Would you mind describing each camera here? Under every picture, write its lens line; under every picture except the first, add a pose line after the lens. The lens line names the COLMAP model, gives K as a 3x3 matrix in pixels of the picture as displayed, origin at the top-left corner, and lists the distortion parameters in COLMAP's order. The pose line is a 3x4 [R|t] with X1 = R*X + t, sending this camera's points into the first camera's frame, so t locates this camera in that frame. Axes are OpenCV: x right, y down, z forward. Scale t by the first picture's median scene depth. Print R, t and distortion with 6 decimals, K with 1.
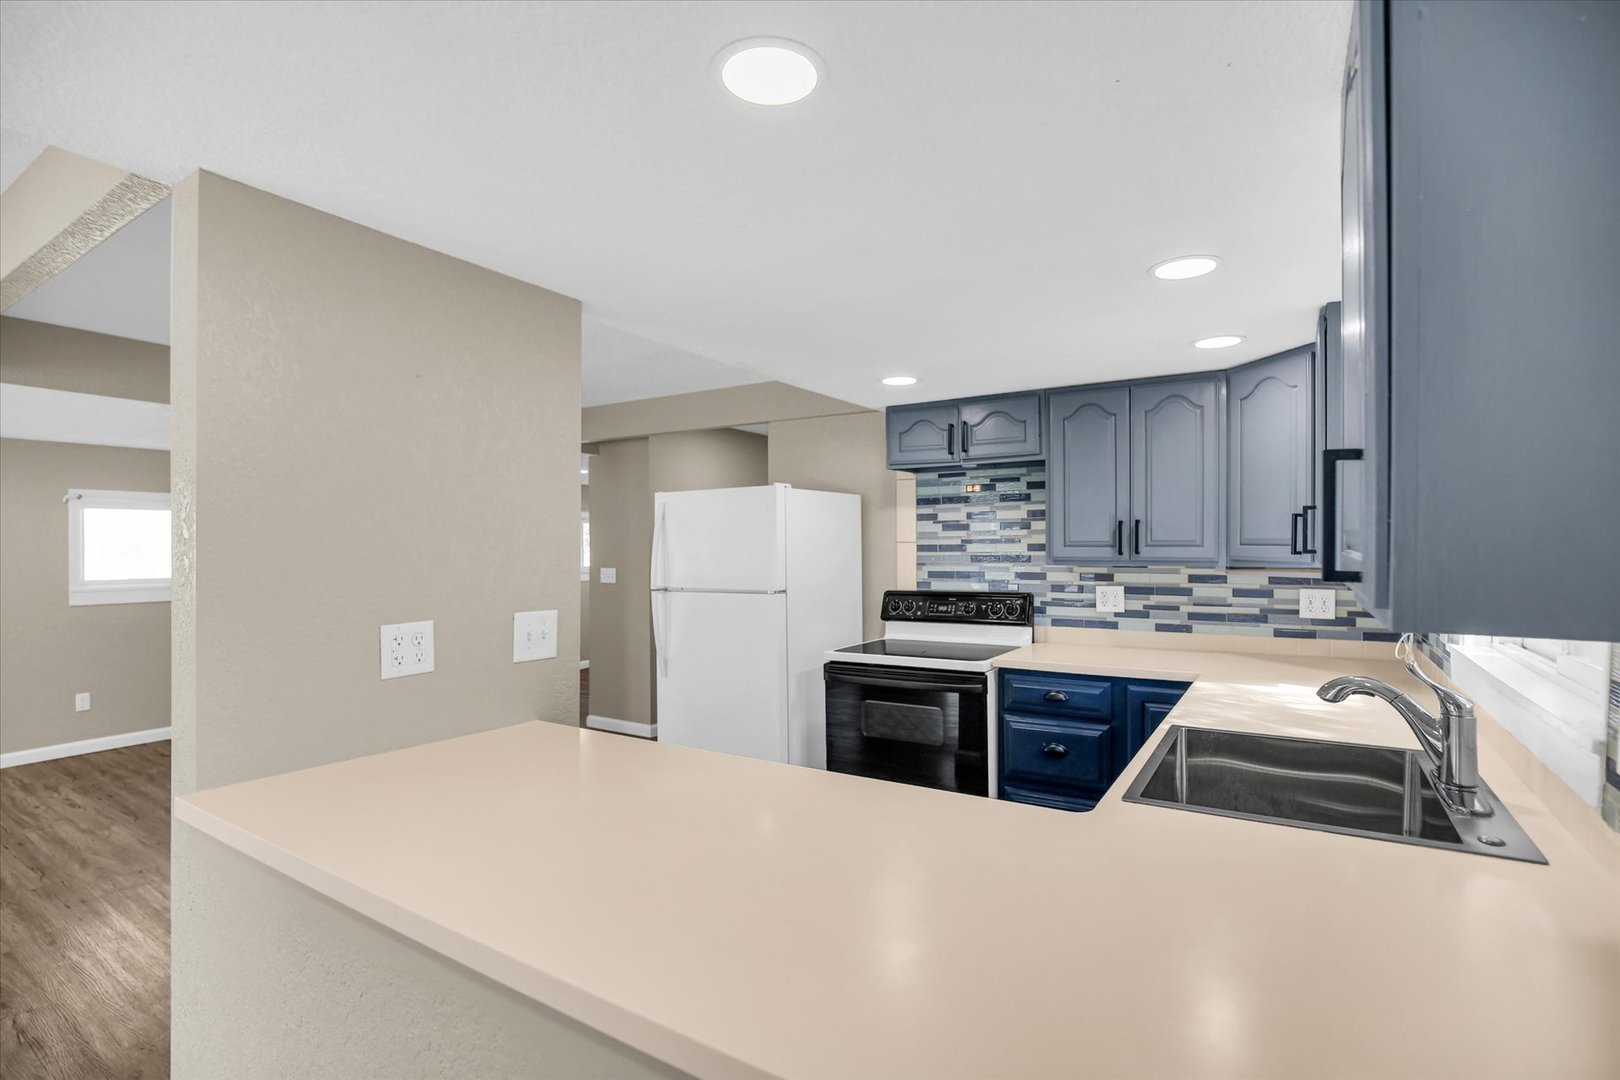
lens RADIAL K [[765.9, 0, 750.4], [0, 765.9, 544.6], [0, 0, 1]] dist [-0.021260, 0.002197]
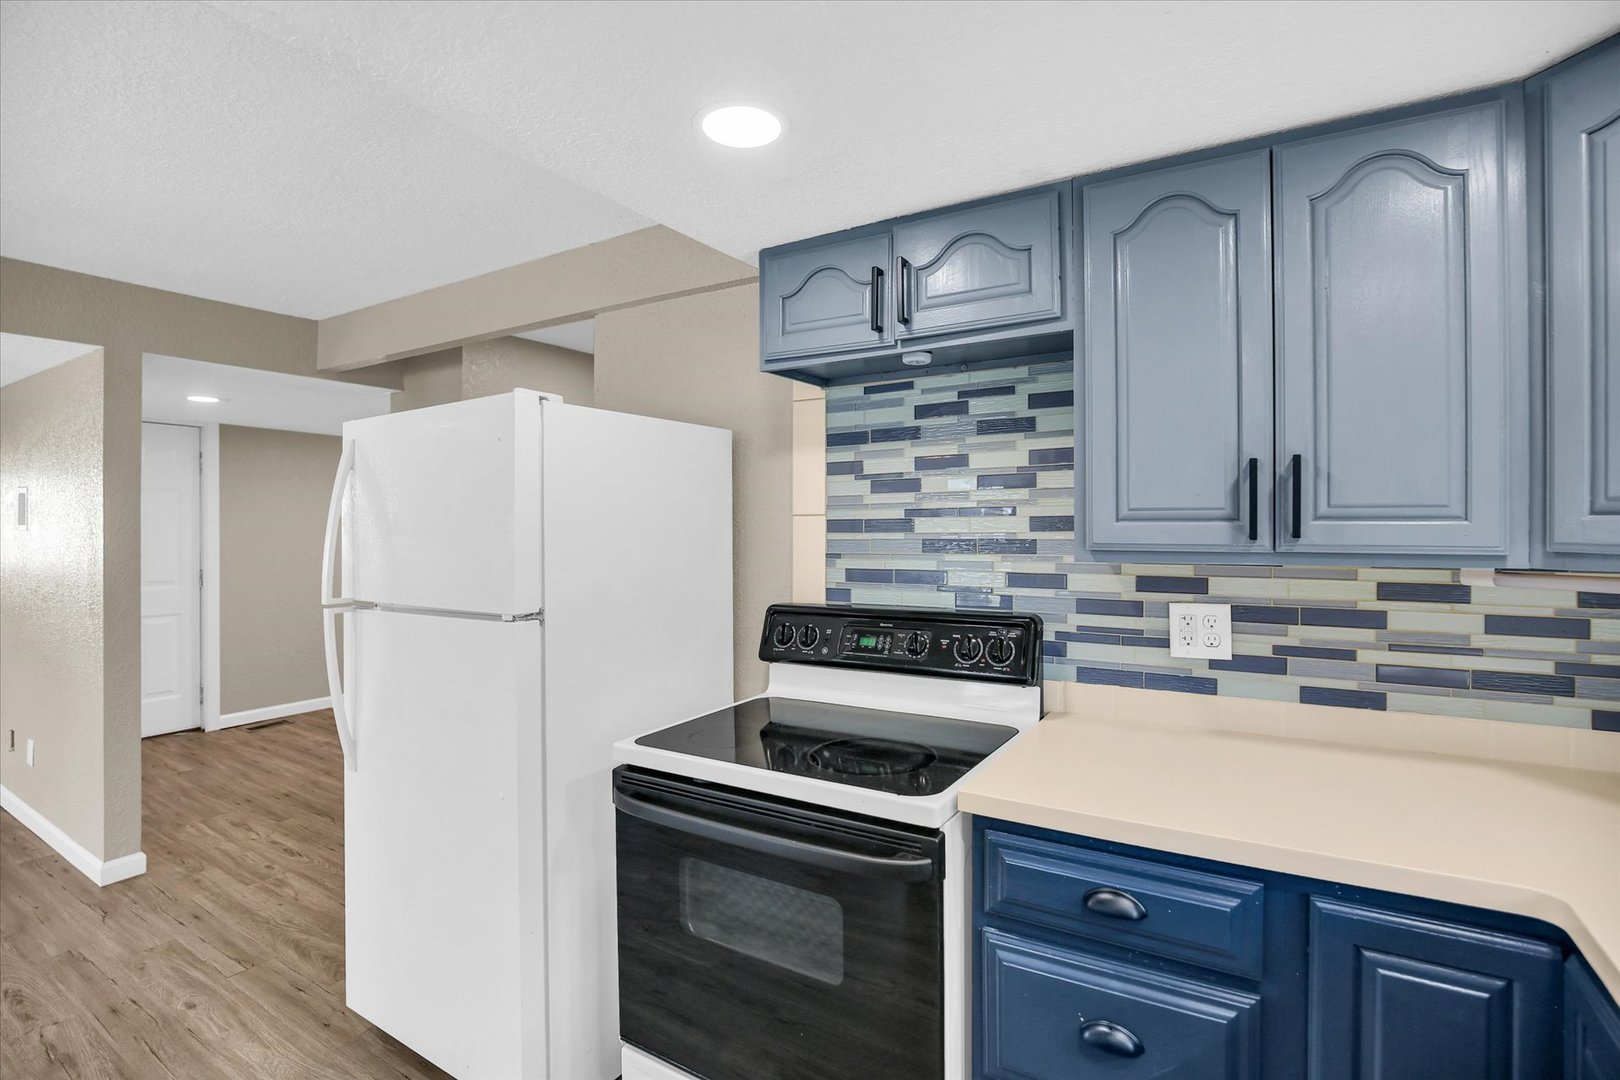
lens RADIAL K [[765.9, 0, 811.8], [0, 765.9, 530.1], [0, 0, 1]] dist [-0.021260, 0.002197]
pose [[0.995071, -0.001323, 0.099153, 0.186039], [0.000581, 0.999972, 0.007503, 0.004361], [-0.099160, -0.007409, 0.995044, 0.561616]]
